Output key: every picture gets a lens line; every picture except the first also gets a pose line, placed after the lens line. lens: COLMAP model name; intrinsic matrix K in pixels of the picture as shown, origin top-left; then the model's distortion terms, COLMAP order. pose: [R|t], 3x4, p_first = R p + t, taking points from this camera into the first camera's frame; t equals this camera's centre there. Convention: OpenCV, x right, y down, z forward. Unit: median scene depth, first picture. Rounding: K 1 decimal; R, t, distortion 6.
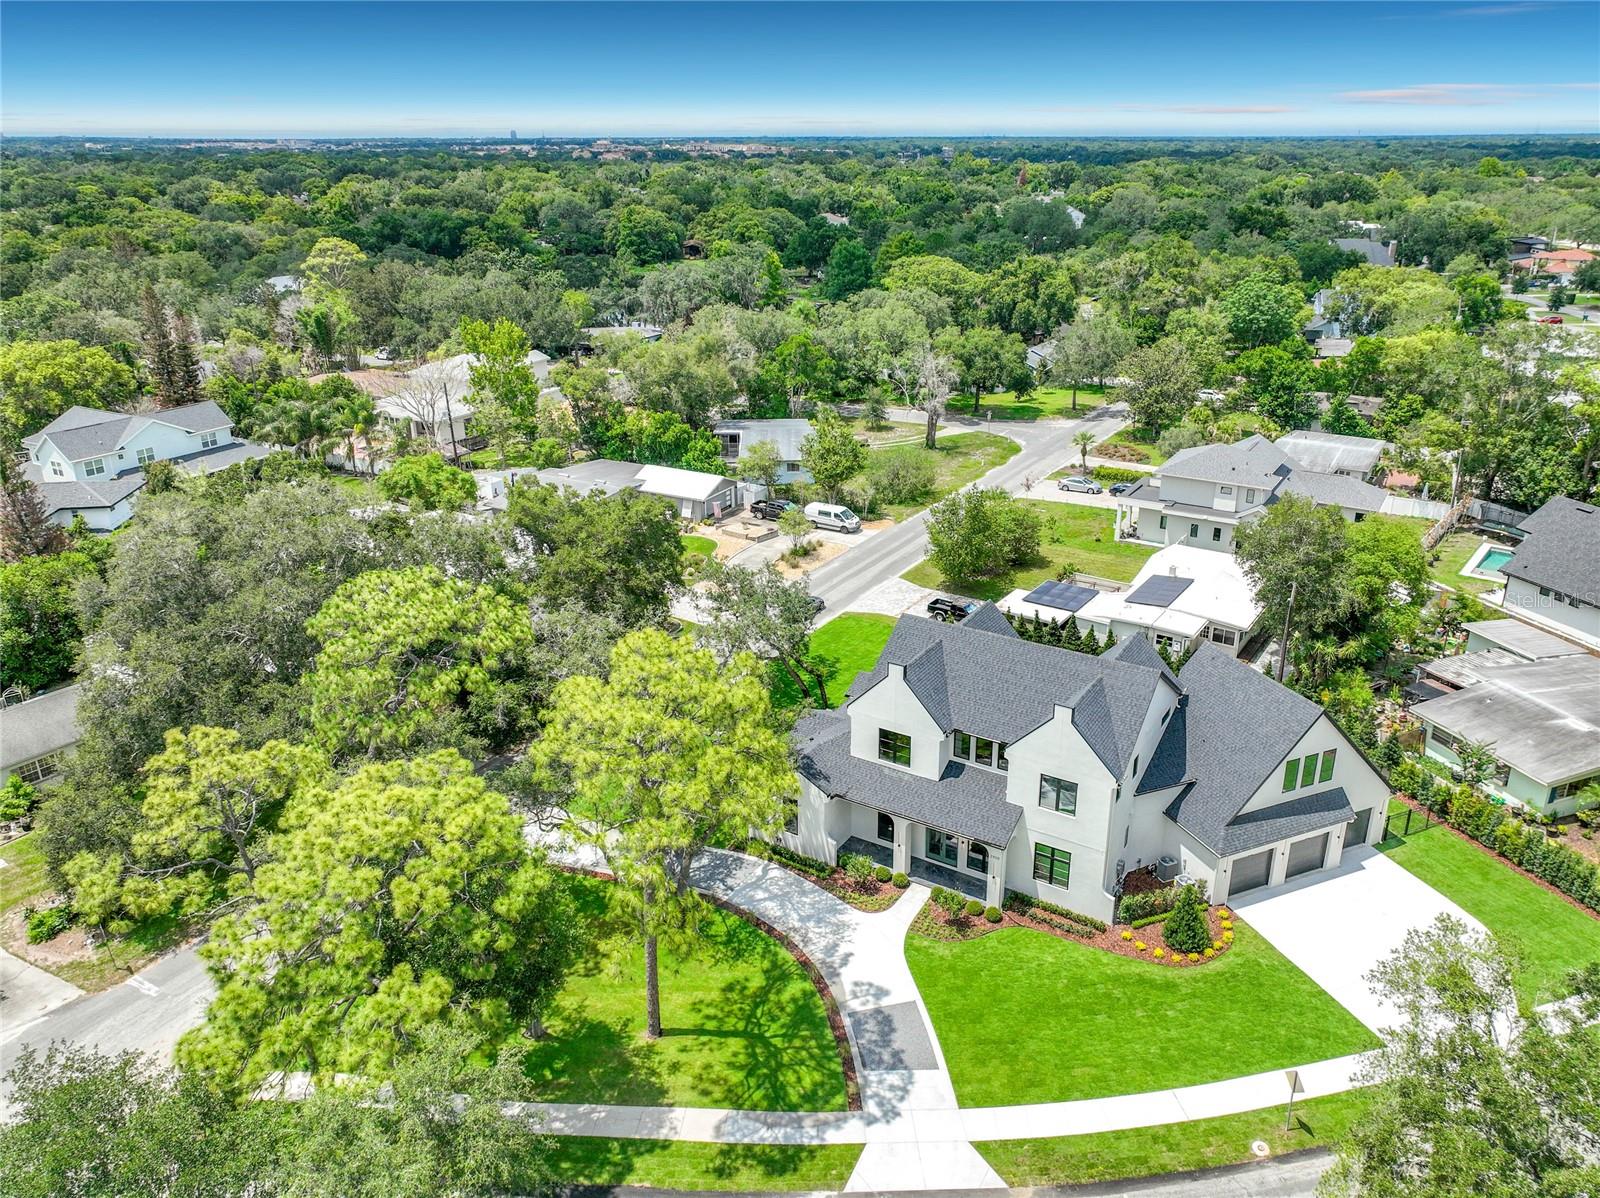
lens RADIAL K [[1120.1, 0, 858.4], [0, 1120.1, 595.9], [0, 0, 1]] dist [-0.001131, 0.000905]
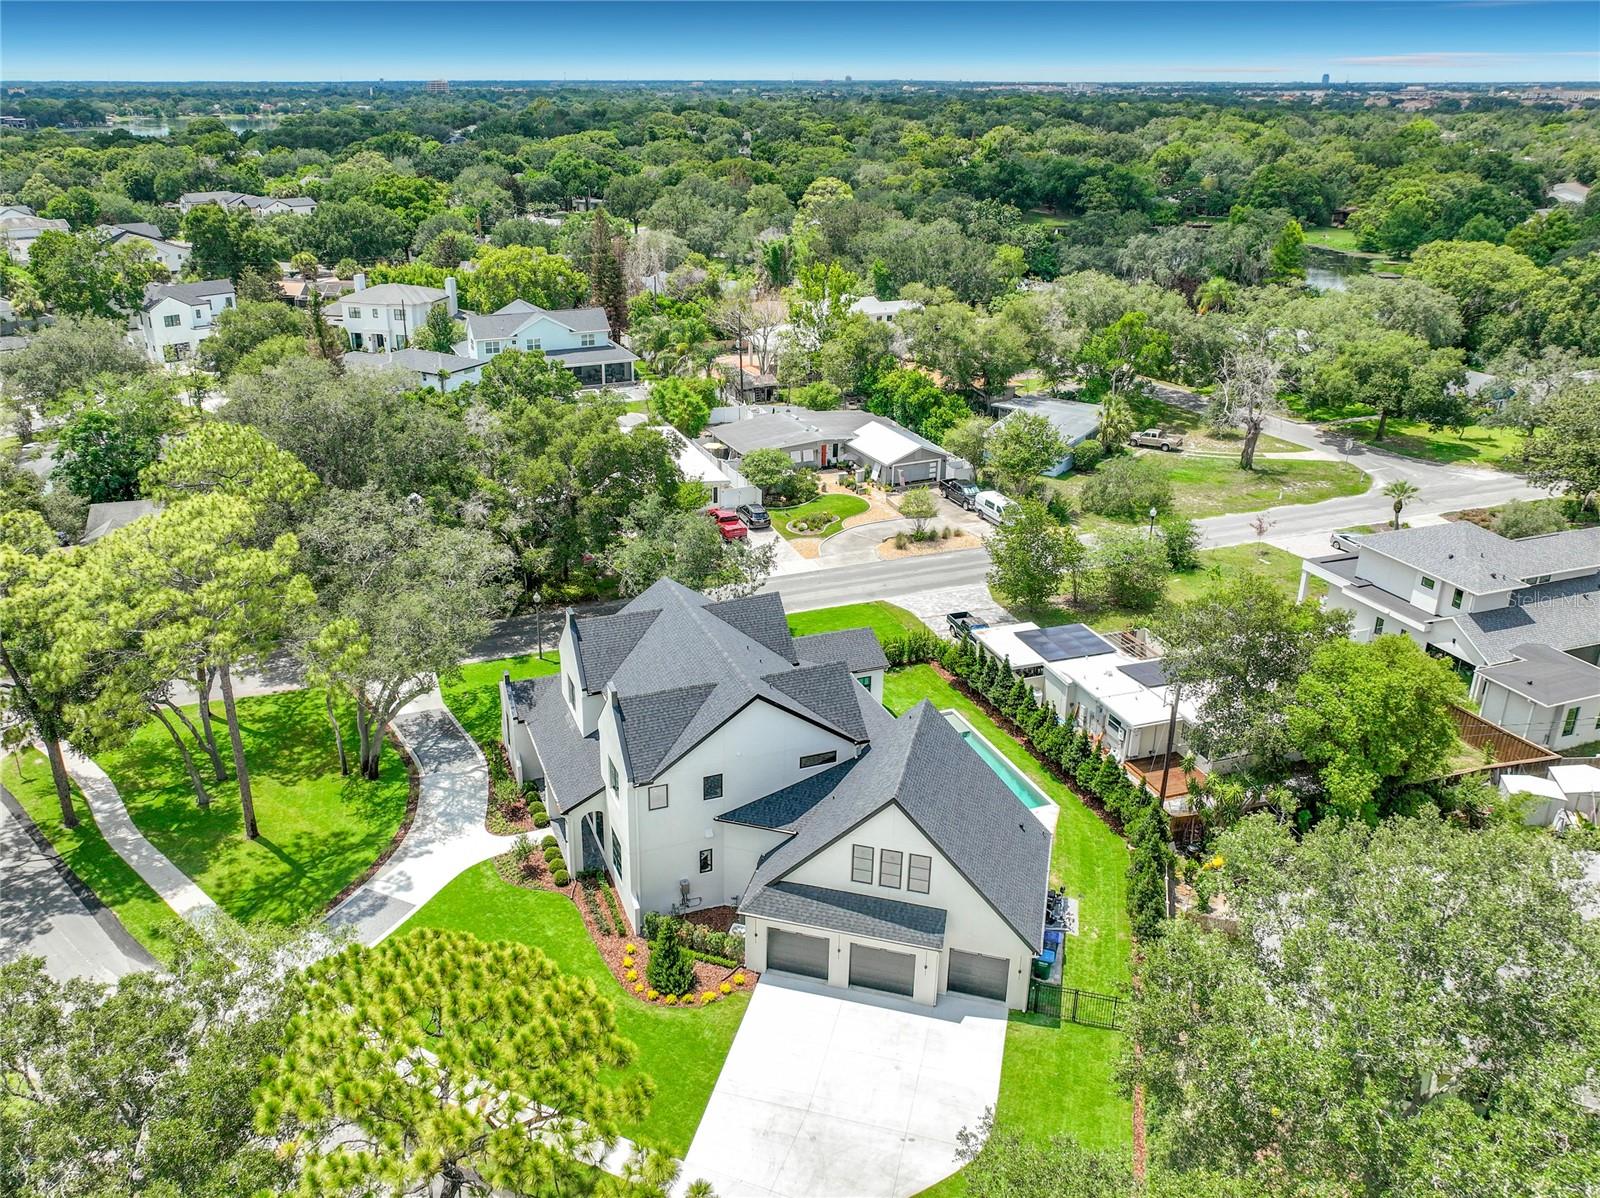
lens RADIAL K [[1233.1, 0, 800.0], [0, 1233.1, 599.0], [0, 0, 1]] dist [-0.005029, 0.004594]
pose [[0.767699, 0.250758, -0.589711, 0.853399], [-0.245320, 0.965158, 0.091043, -0.100570], [0.591994, 0.074774, 0.802466, 0.239166]]
